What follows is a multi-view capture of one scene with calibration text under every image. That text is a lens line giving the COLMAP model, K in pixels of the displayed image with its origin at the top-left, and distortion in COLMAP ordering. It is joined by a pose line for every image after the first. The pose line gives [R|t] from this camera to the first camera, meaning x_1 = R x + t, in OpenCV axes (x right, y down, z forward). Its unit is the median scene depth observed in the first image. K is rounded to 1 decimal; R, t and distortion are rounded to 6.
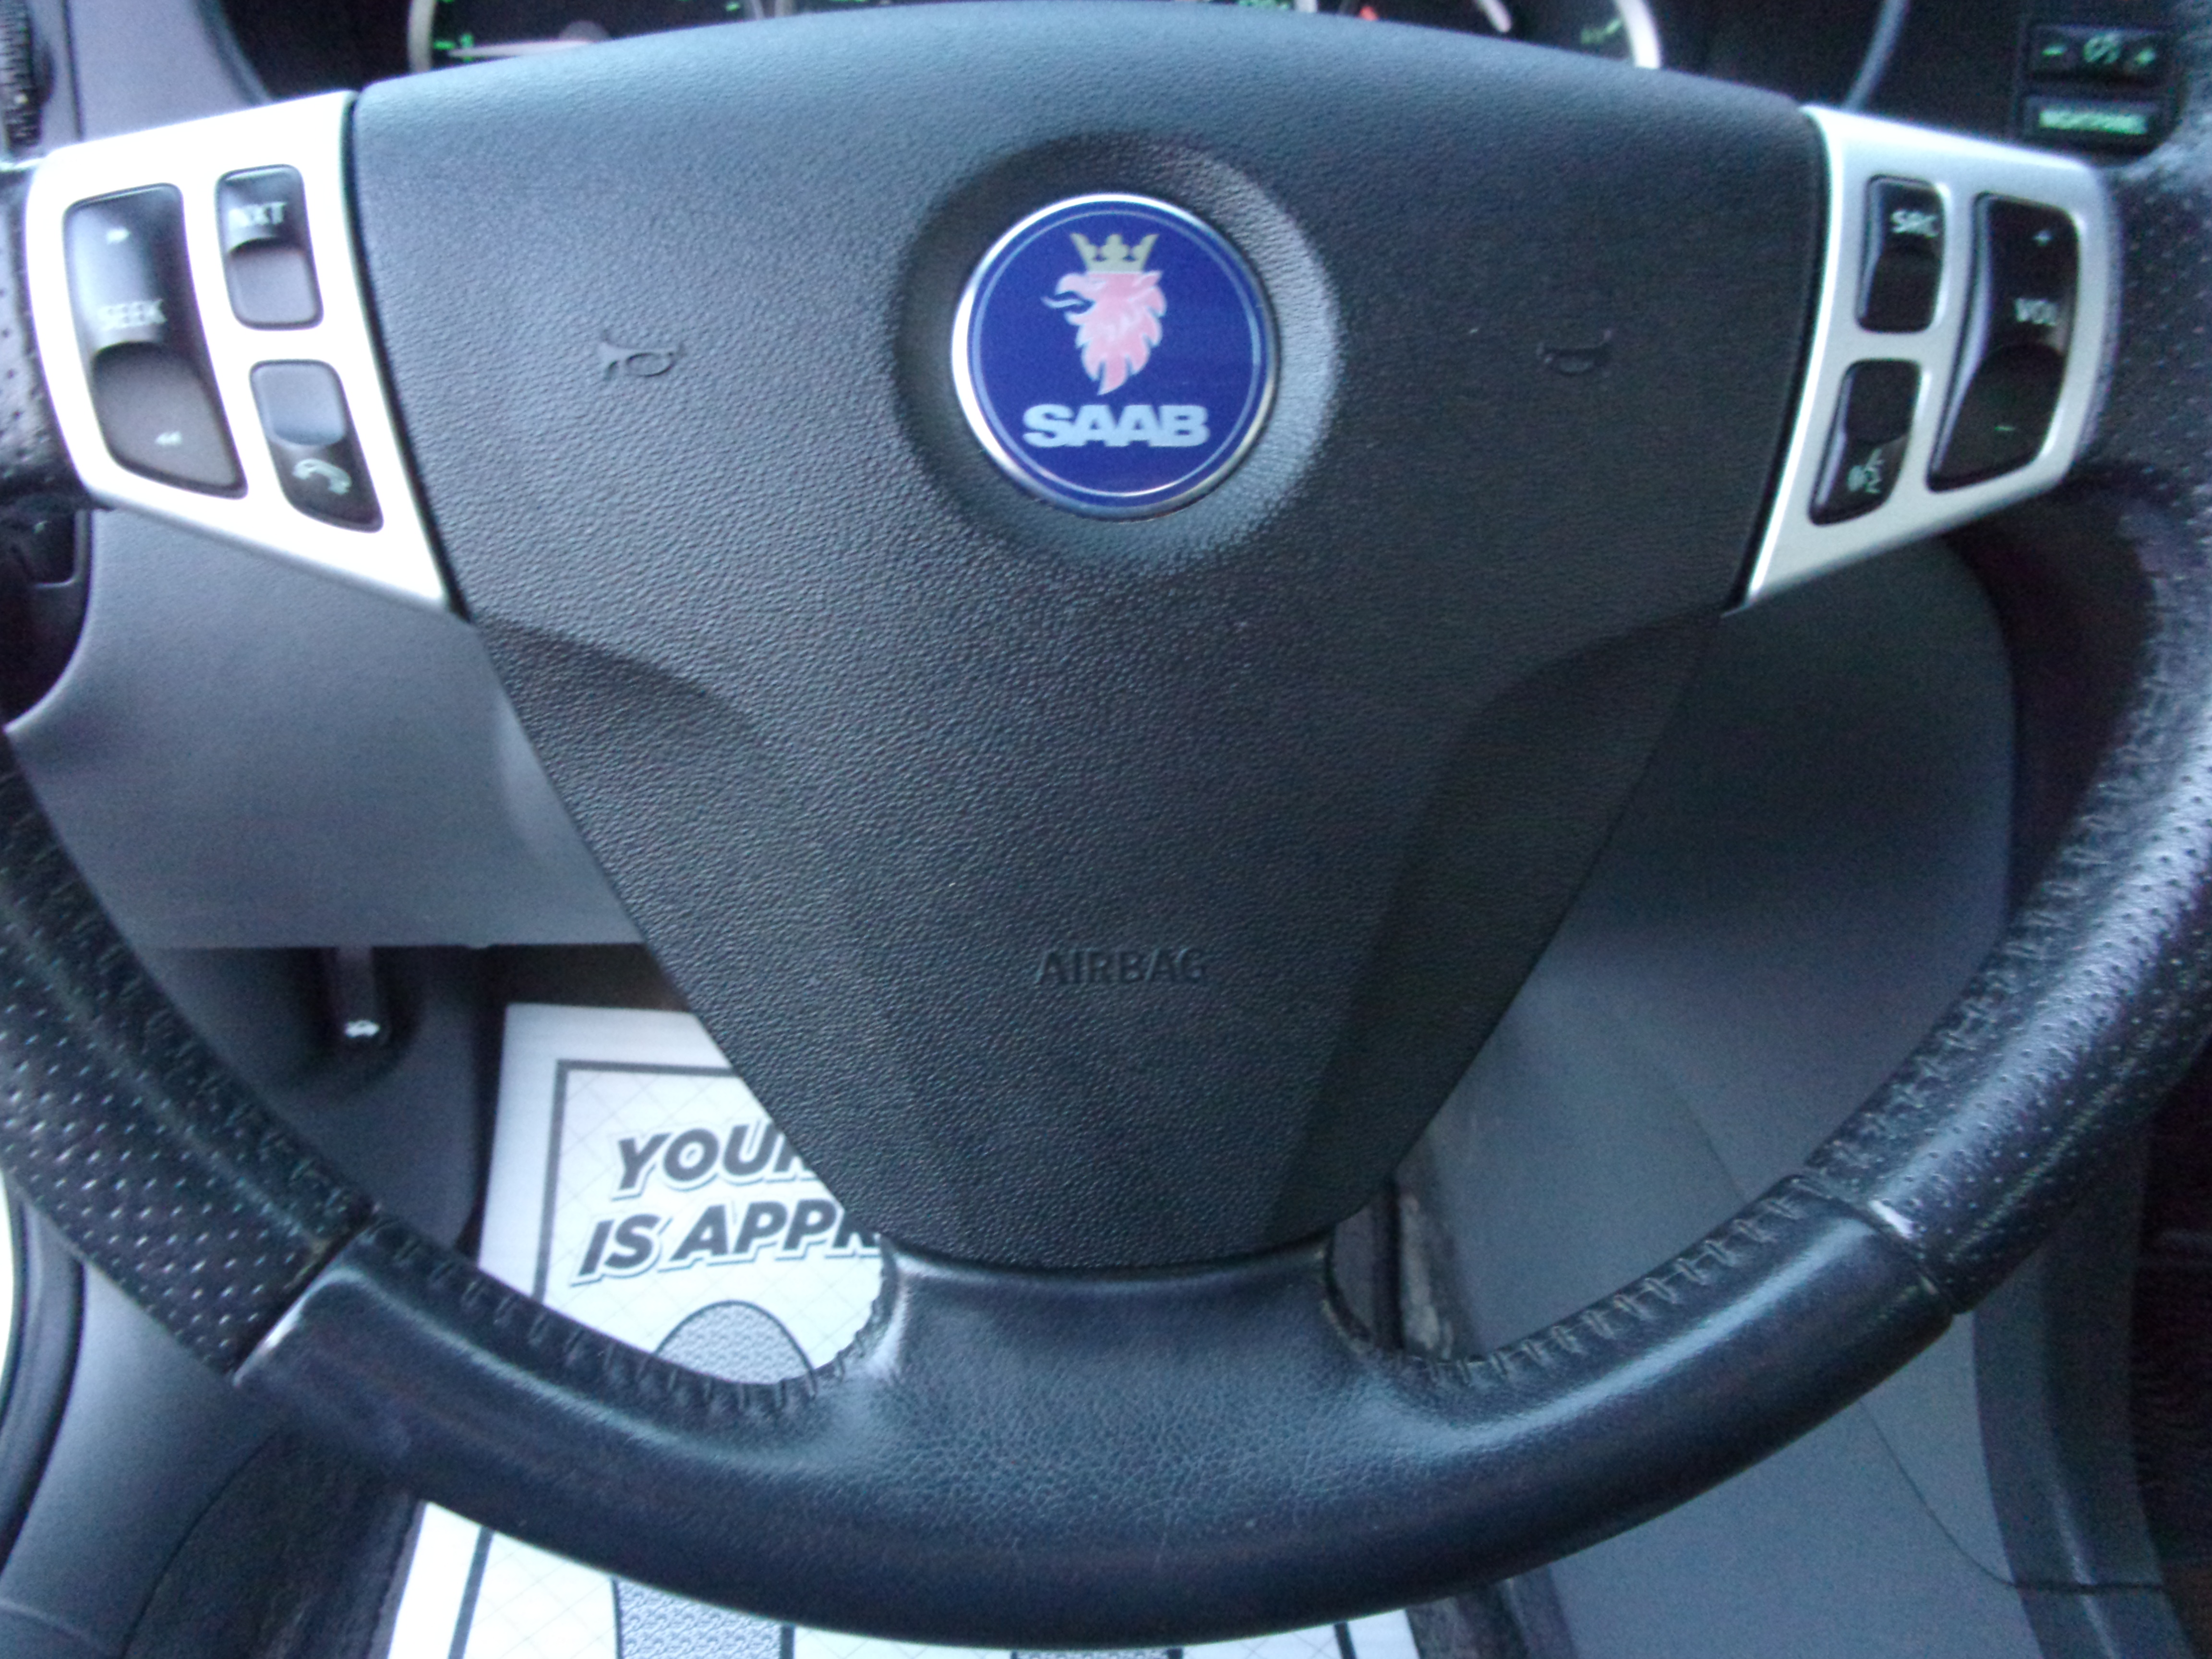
lens RADIAL K [[1814.1, 0, 1049.2], [0, 1814.1, 866.1], [0, 0, 1]] dist [-0.069515, 0.071223]
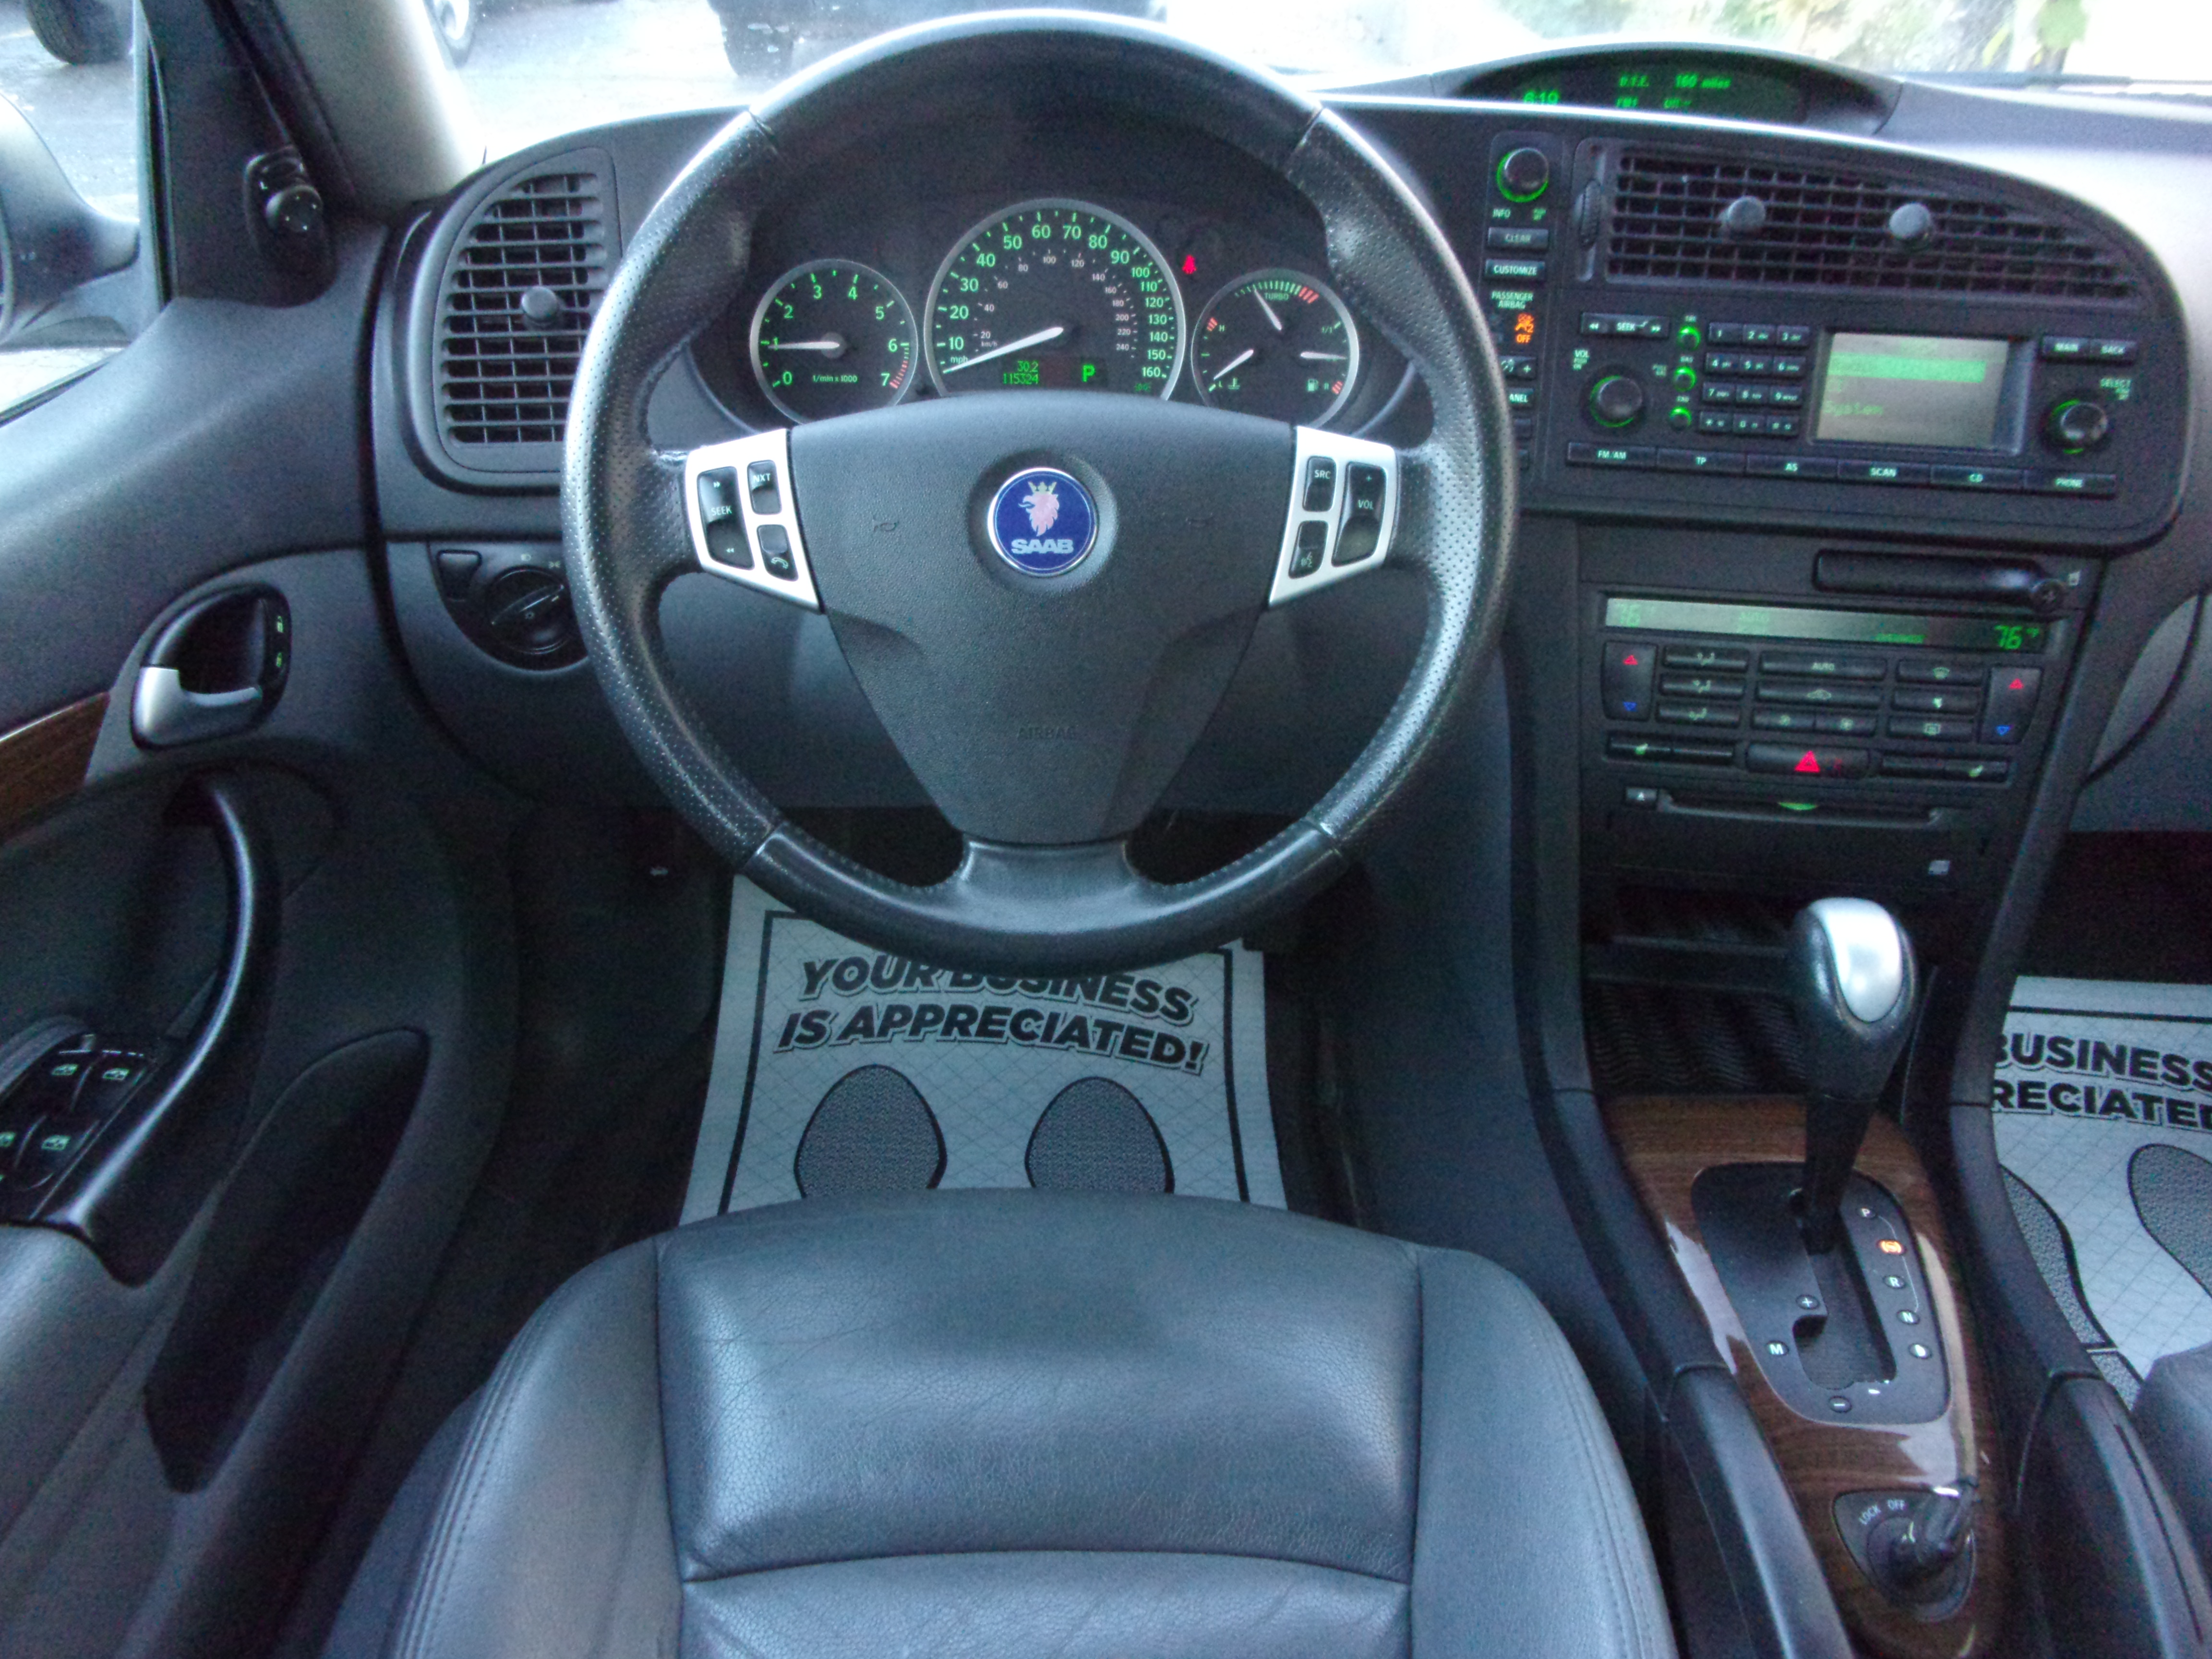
lens RADIAL K [[1828.8, 0, 1106.0], [0, 1828.8, 829.5], [0, 0, 1]] dist [0.001047, -0.048182]
pose [[0.999553, 0.005360, -0.029406, 0.218870], [-0.006501, 0.999224, -0.038847, 0.319457], [0.029175, 0.039020, 0.998812, -1.873266]]
